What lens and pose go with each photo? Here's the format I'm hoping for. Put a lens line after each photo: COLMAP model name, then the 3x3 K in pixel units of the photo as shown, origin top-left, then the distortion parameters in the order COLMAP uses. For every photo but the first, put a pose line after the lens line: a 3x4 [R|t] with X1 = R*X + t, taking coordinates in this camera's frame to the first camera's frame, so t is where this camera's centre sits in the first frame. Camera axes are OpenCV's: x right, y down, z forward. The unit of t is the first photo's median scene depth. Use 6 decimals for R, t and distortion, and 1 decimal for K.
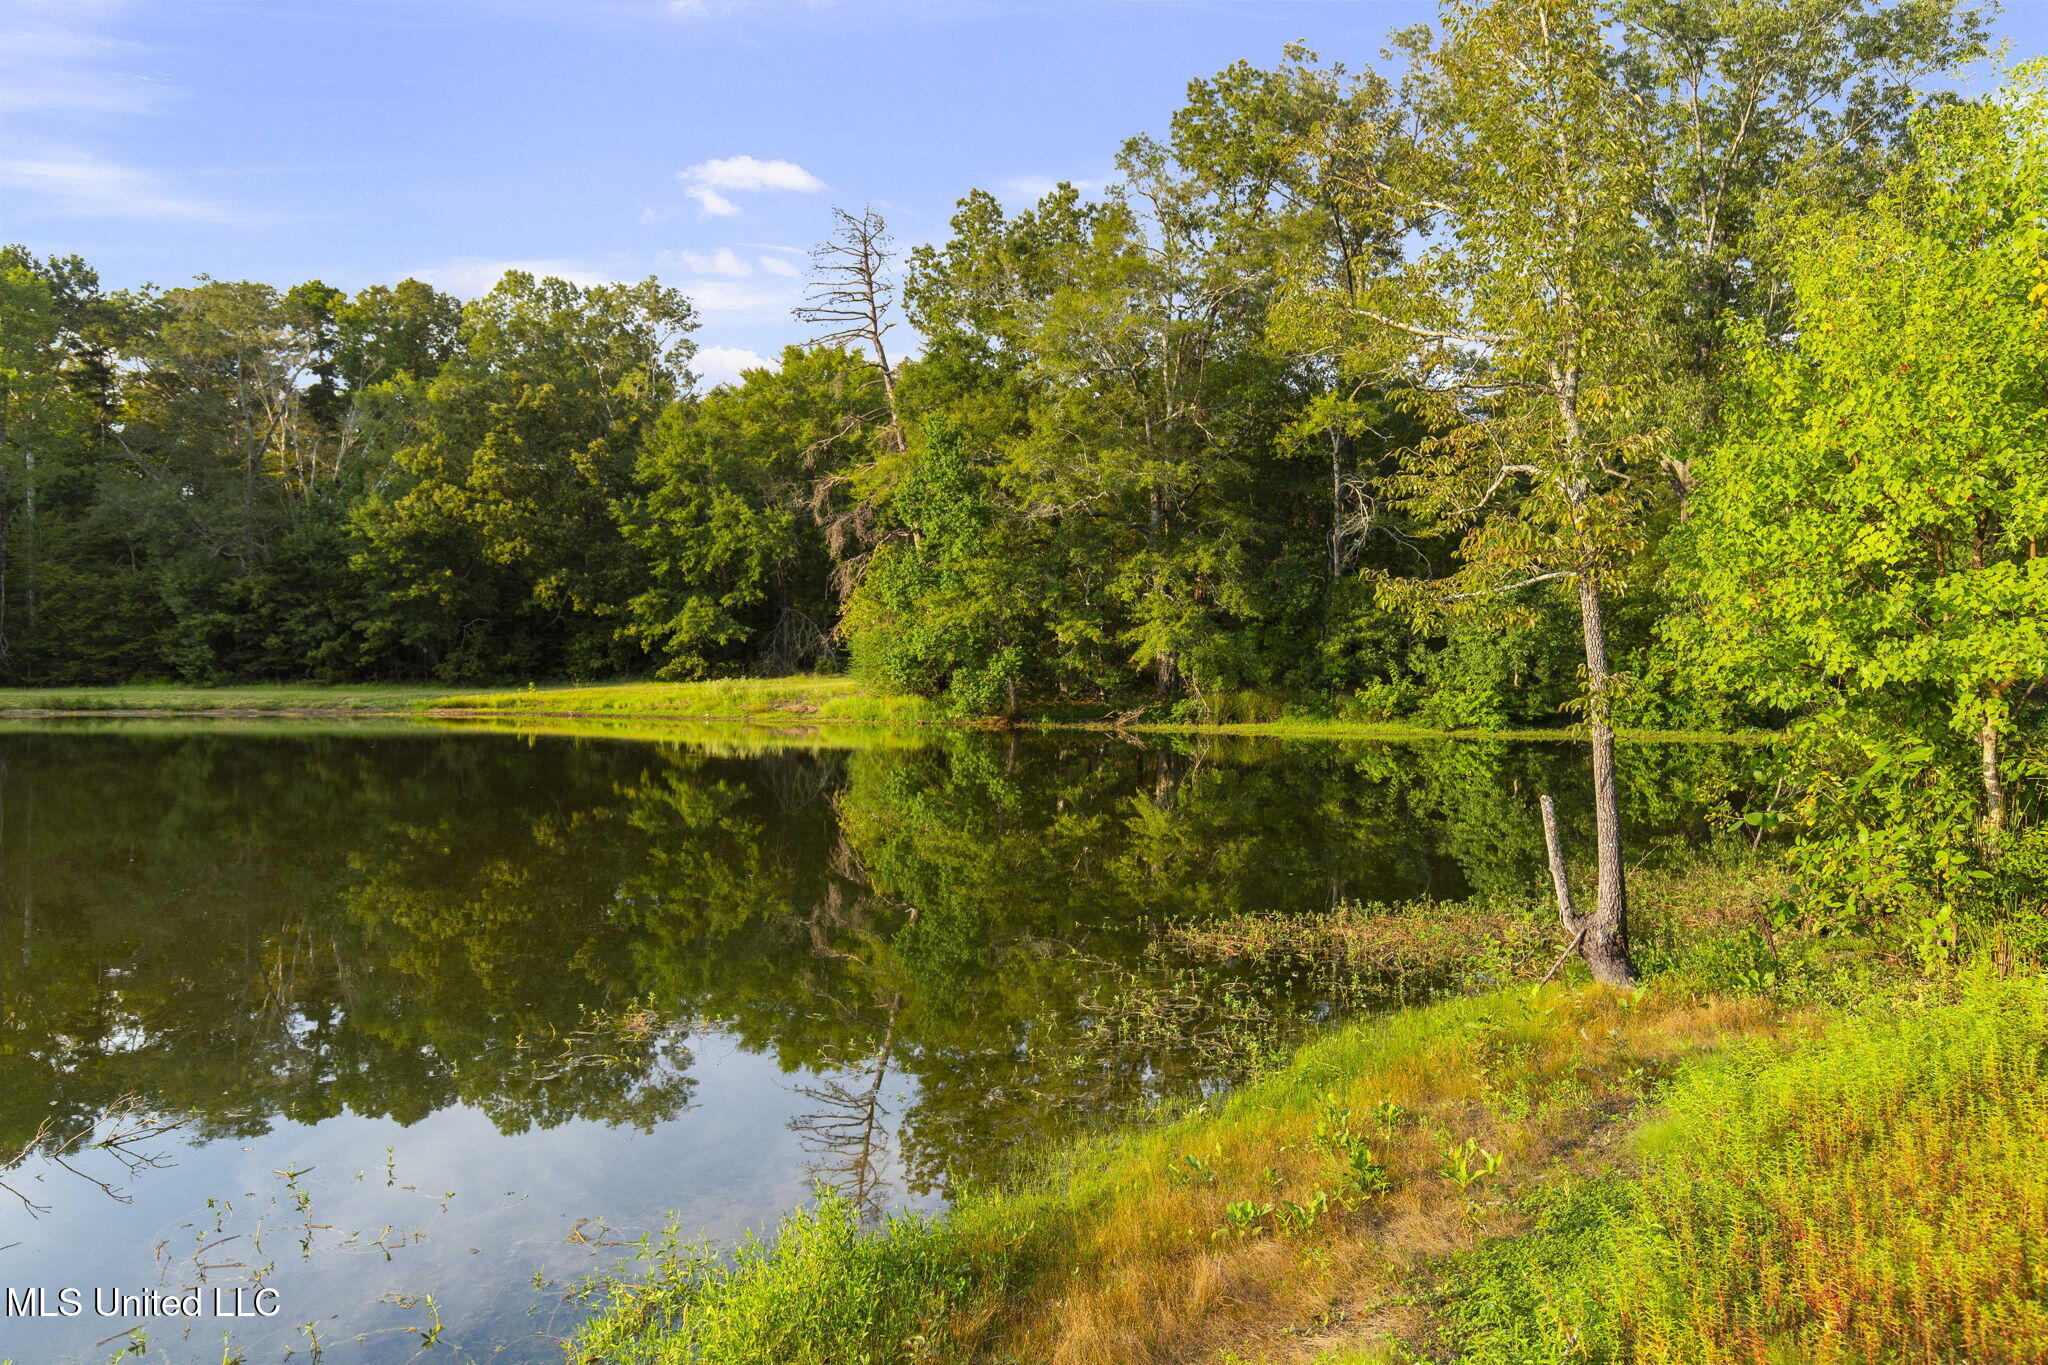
lens RADIAL K [[1425.2, 0, 1024.7], [0, 1425.2, 669.4], [0, 0, 1]] dist [0.003899, -0.007036]
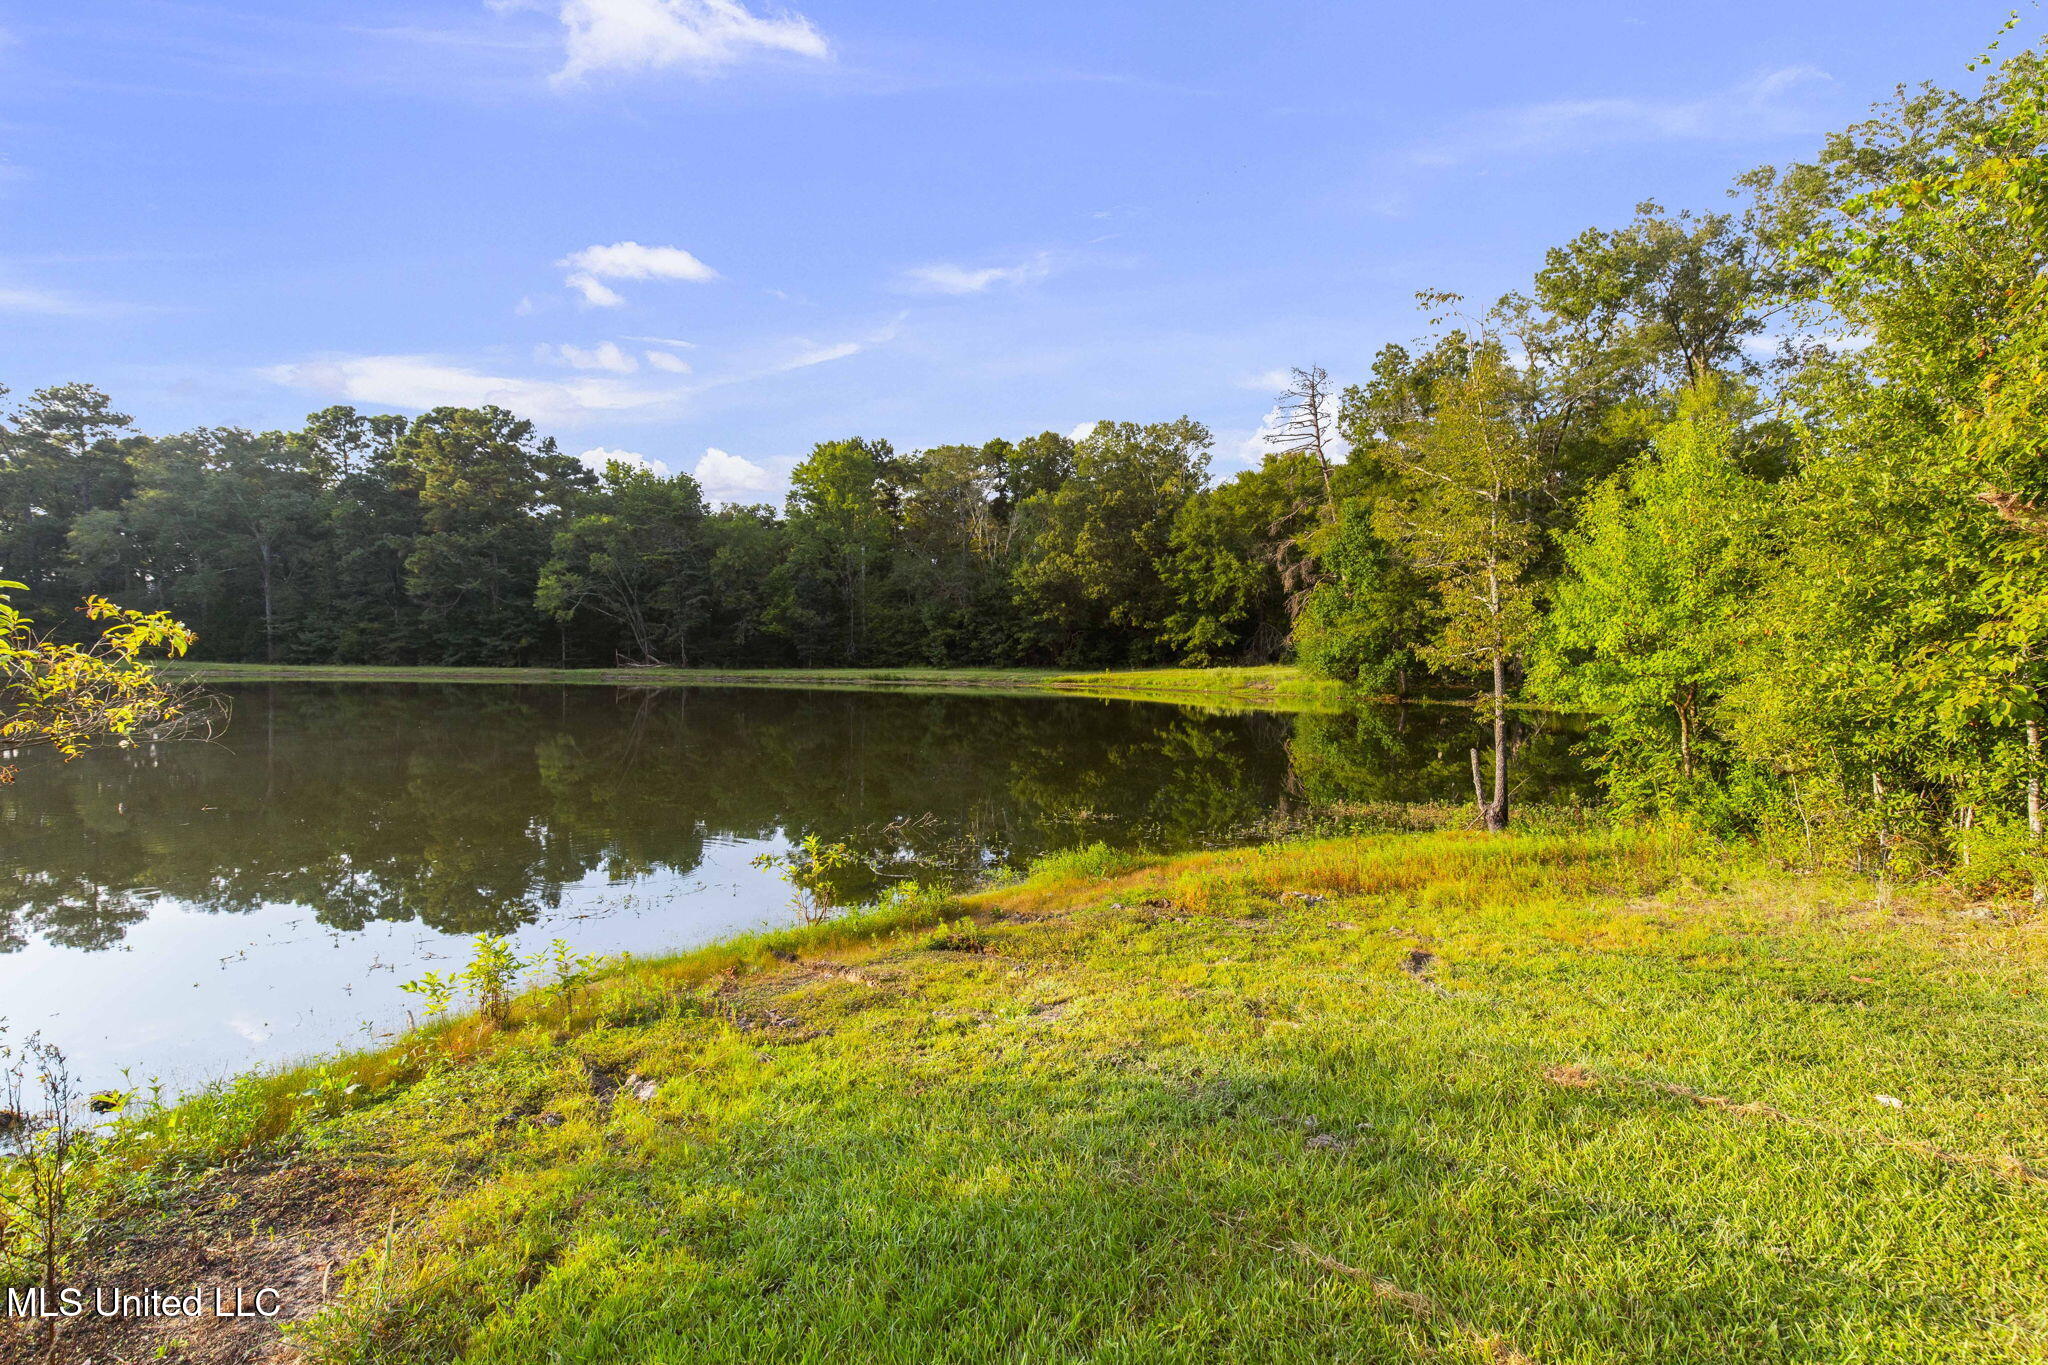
lens RADIAL K [[906.6, 0, 1013.1], [0, 906.6, 681.4], [0, 0, 1]] dist [0.000726, -0.000115]
pose [[0.903243, 0.016085, -0.428829, 0.018965], [-0.005331, 0.999641, 0.026268, -0.003011], [0.429097, -0.021441, 0.903004, -0.034269]]
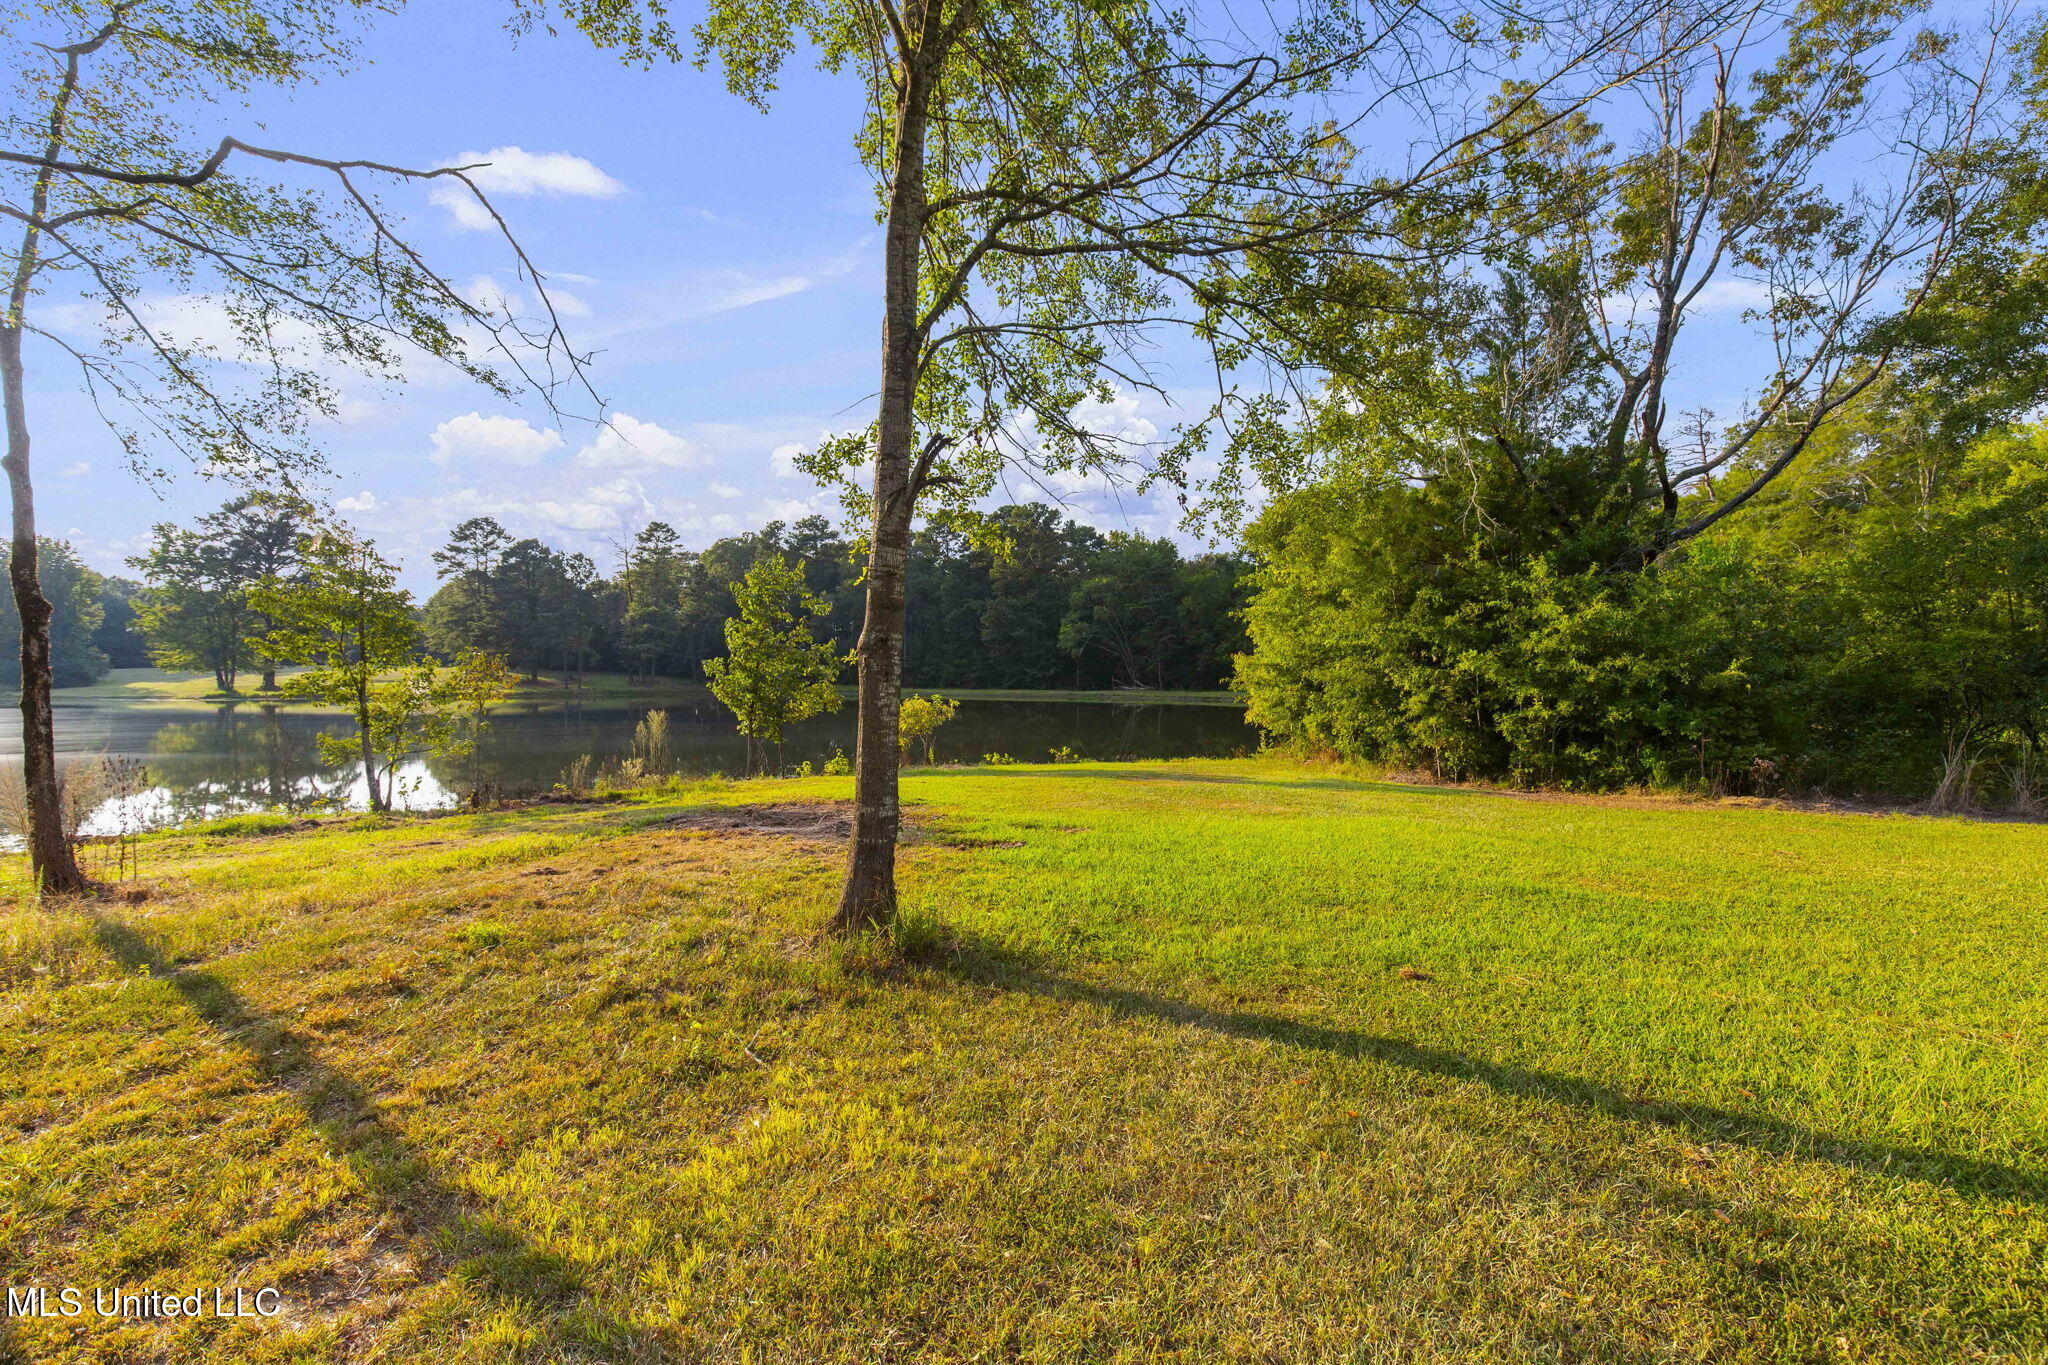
lens RADIAL K [[906.6, 0, 1024.1], [0, 906.6, 683.9], [0, 0, 1]] dist [0.000726, -0.000115]
pose [[0.558804, 0.006025, -0.829278, 0.286339], [-0.001196, 0.999978, 0.006460, -0.007391], [0.829299, -0.002618, 0.558800, -0.210908]]
